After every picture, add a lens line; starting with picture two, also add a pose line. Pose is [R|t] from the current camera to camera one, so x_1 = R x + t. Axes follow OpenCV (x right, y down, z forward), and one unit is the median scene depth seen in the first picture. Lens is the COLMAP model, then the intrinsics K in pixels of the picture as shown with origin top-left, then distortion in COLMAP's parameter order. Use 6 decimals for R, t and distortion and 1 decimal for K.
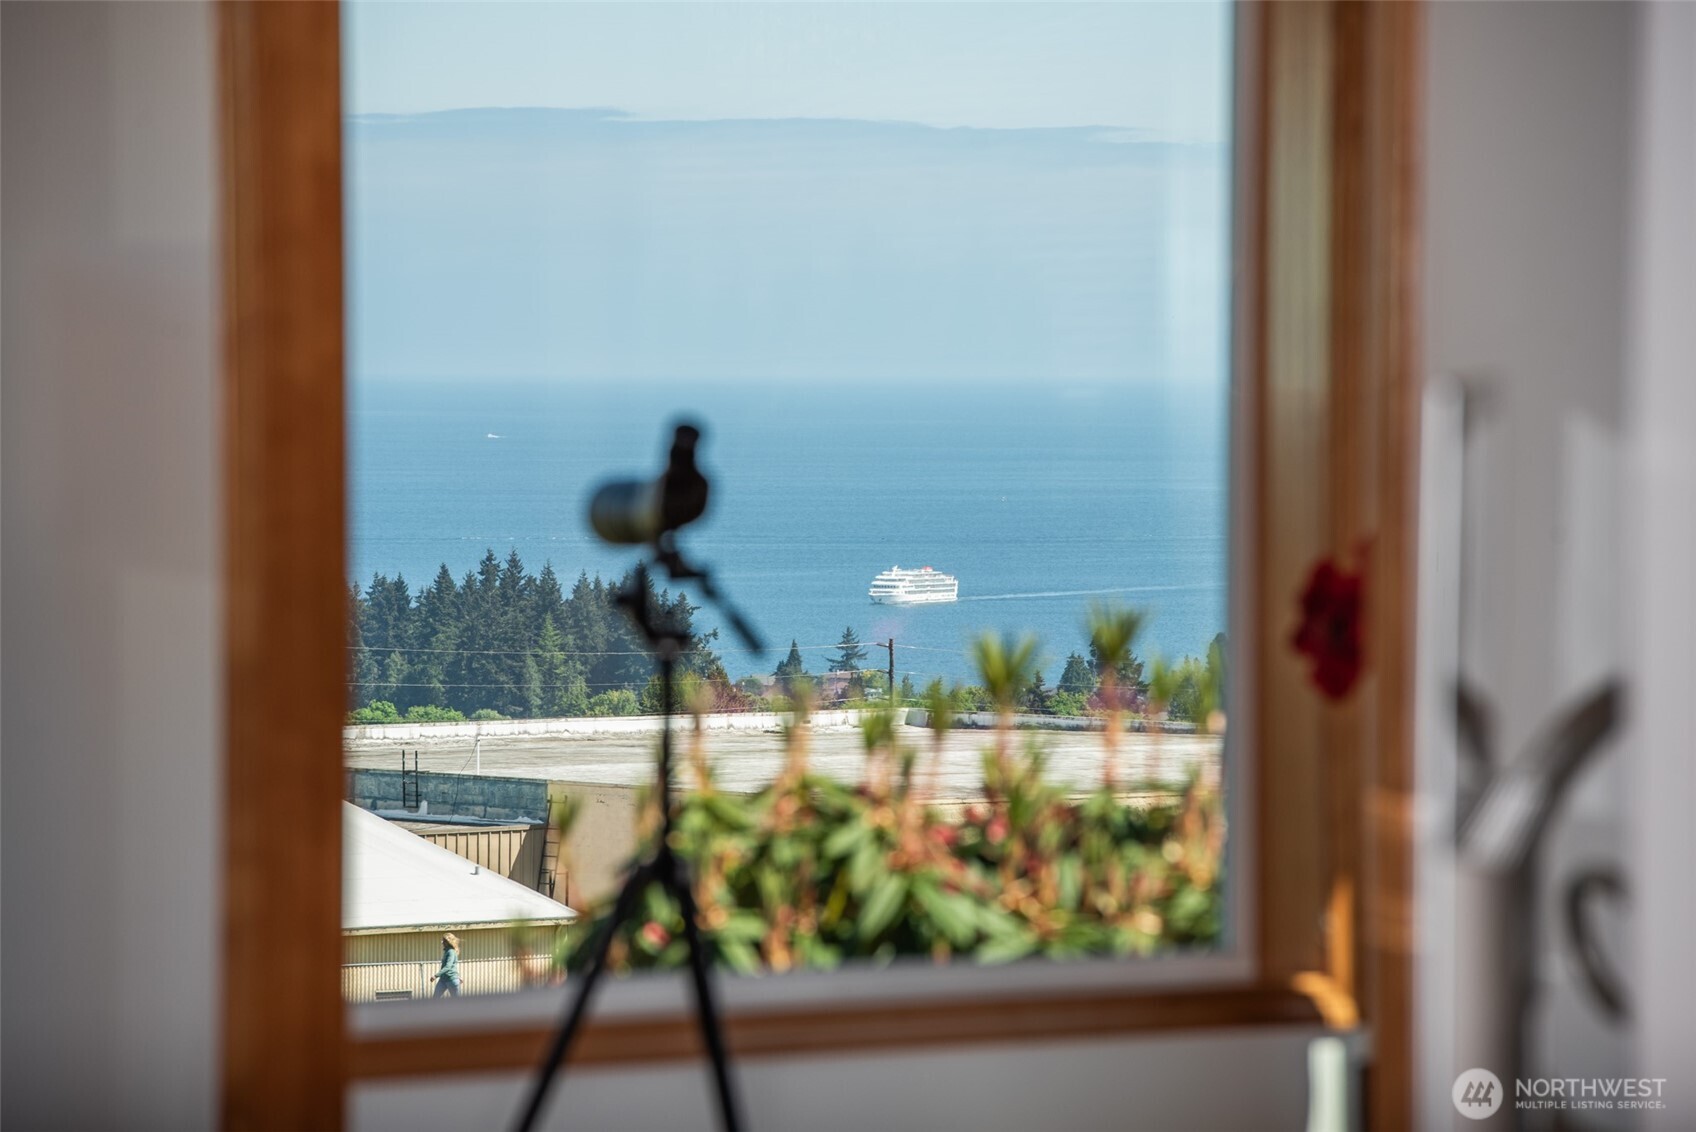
lens RADIAL K [[9531.9, 0, 848.0], [0, 9531.9, 566.0], [0, 0, 1]] dist [1.561009, 5.198904]
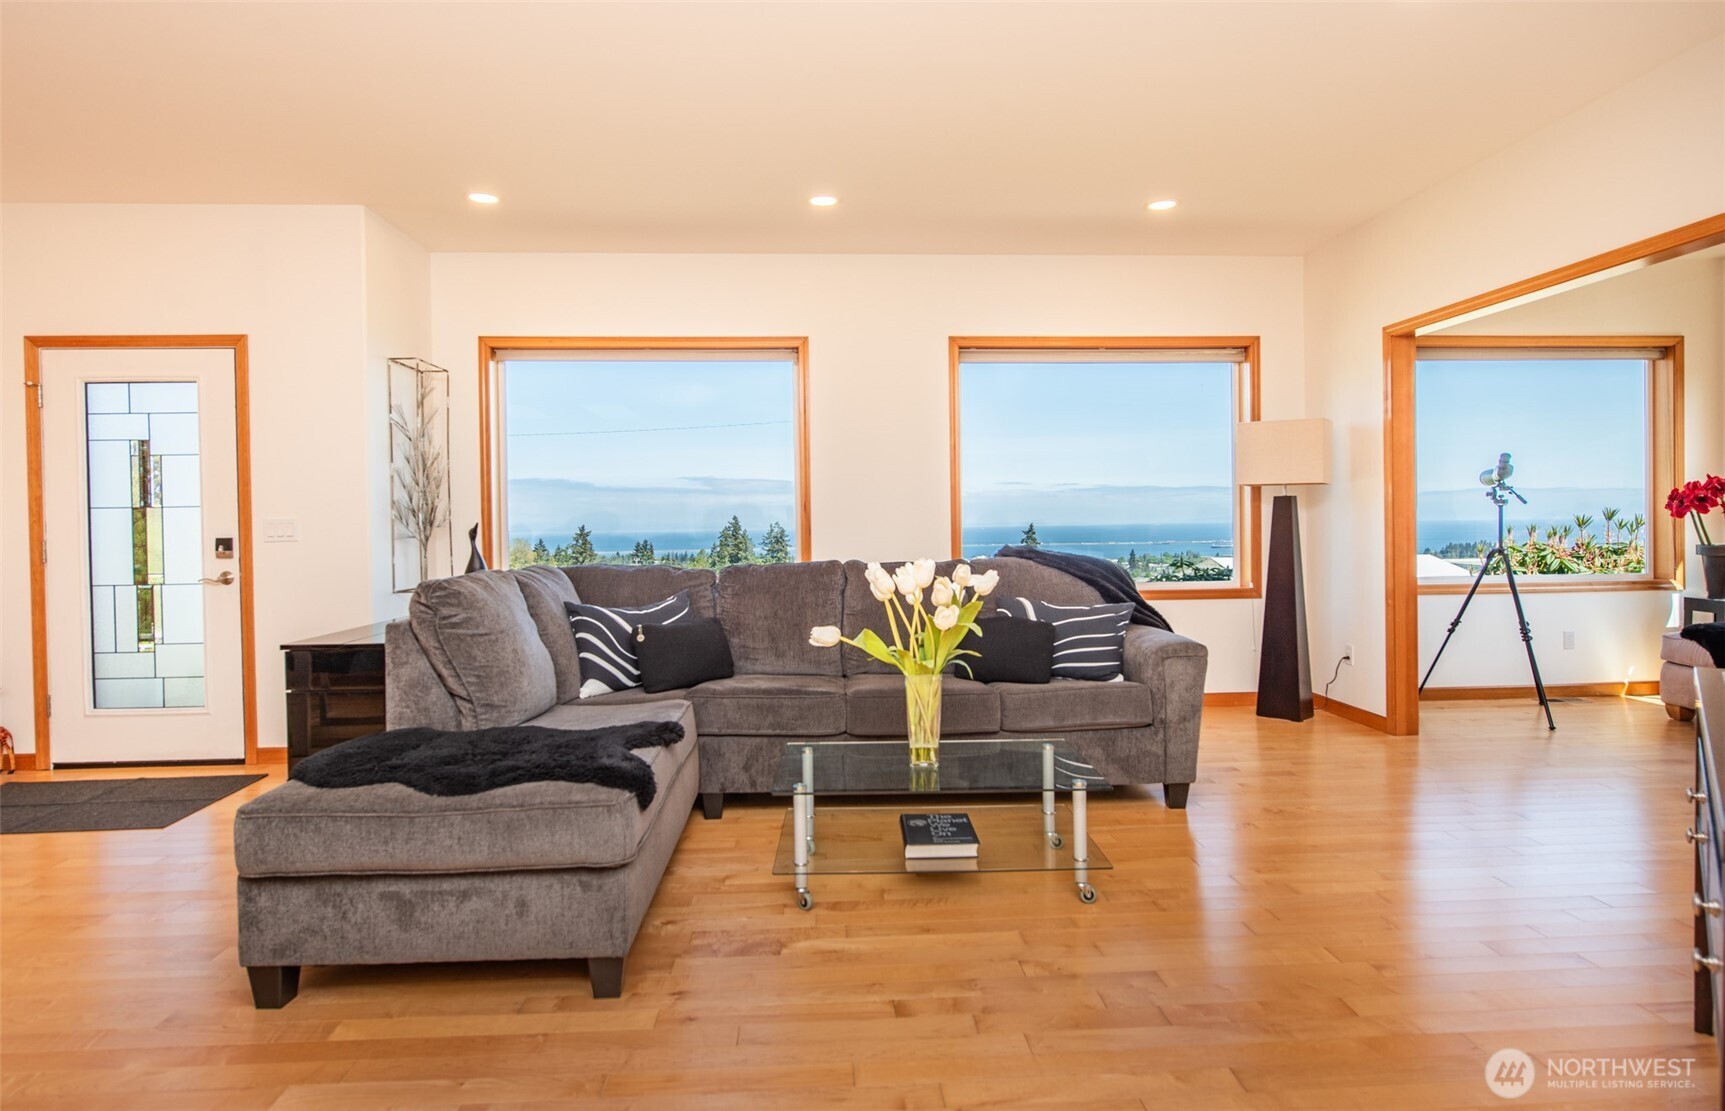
lens RADIAL K [[925.3, 0, 857.1], [0, 925.3, 539.0], [0, 0, 1]] dist [-0.000514, -0.000035]
pose [[0.806544, -0.003750, -0.591162, -0.004563], [0.000497, 0.999984, -0.005665, 0.024085], [0.591173, 0.004276, 0.806533, 0.379648]]
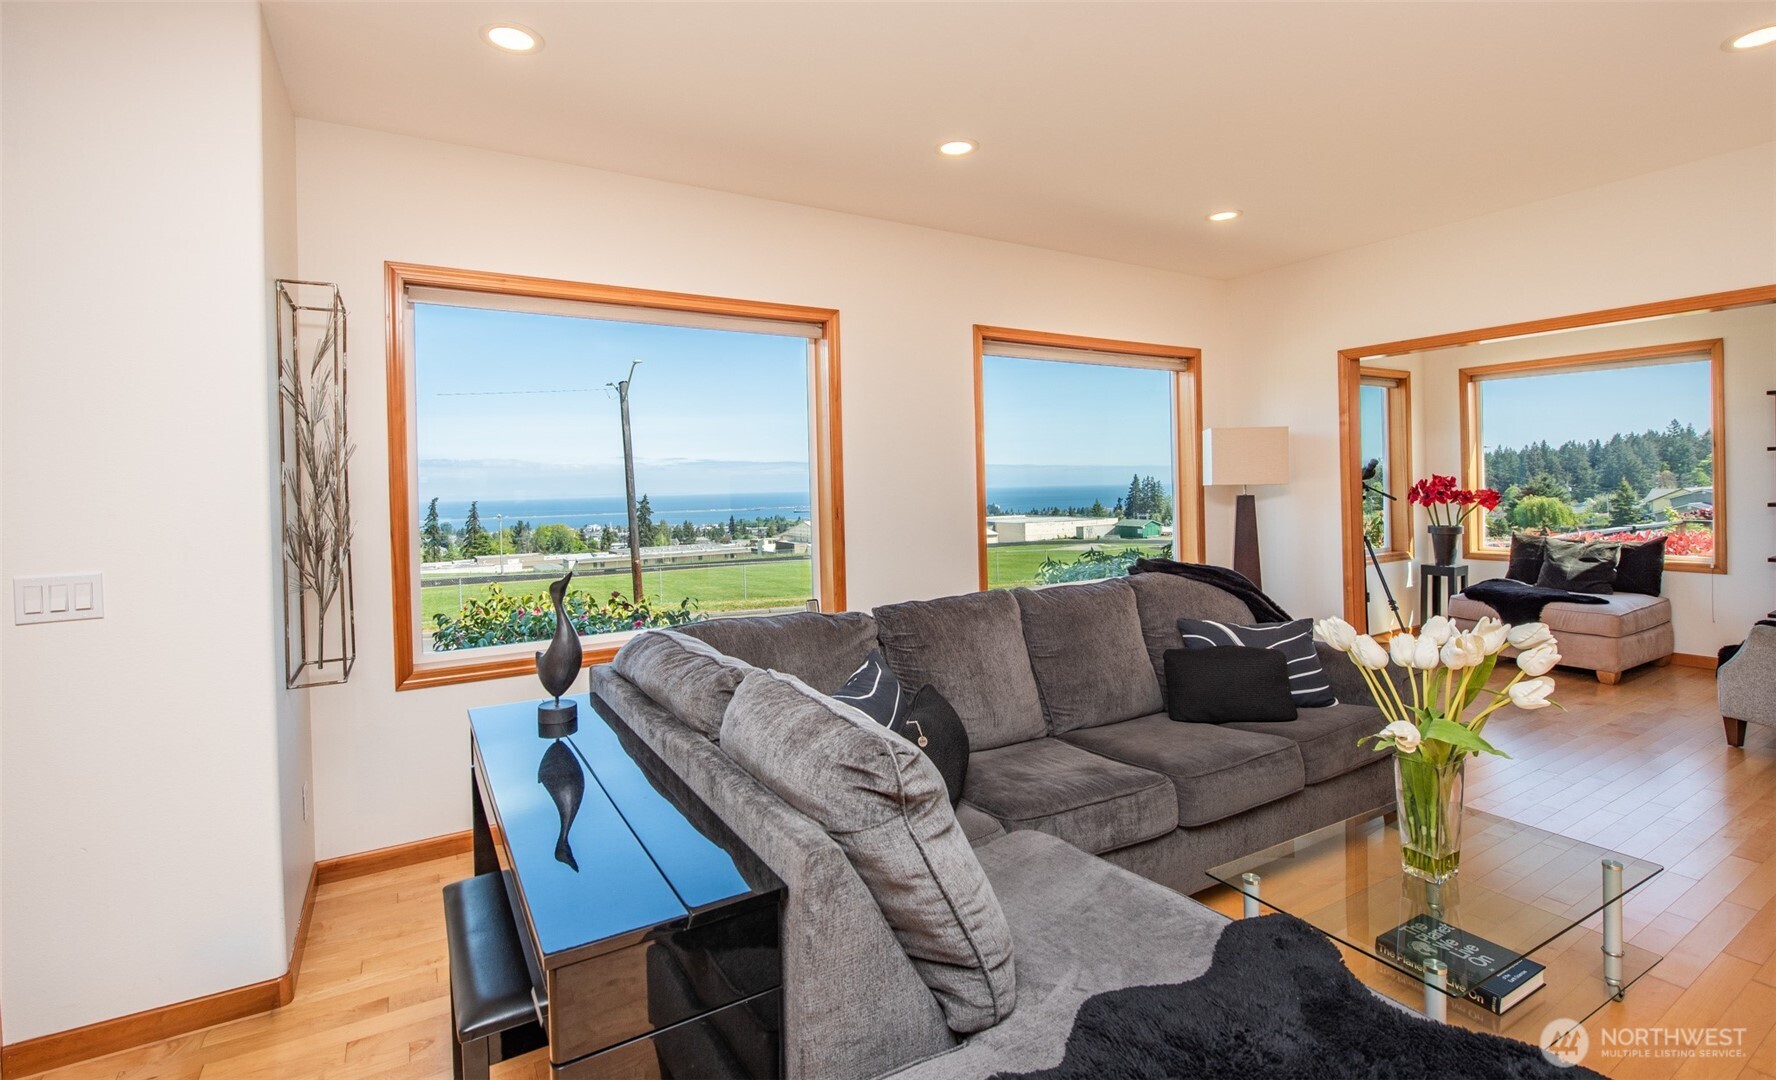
lens RADIAL K [[813.5, 0, 887.3], [0, 813.5, 490.7], [0, 0, 1]] dist [-0.019237, -0.000032]
pose [[0.989988, -0.023493, -0.139184, -0.200417], [0.021077, 0.999601, -0.018808, 0.005431], [0.139571, 0.015686, 0.990088, 0.402704]]
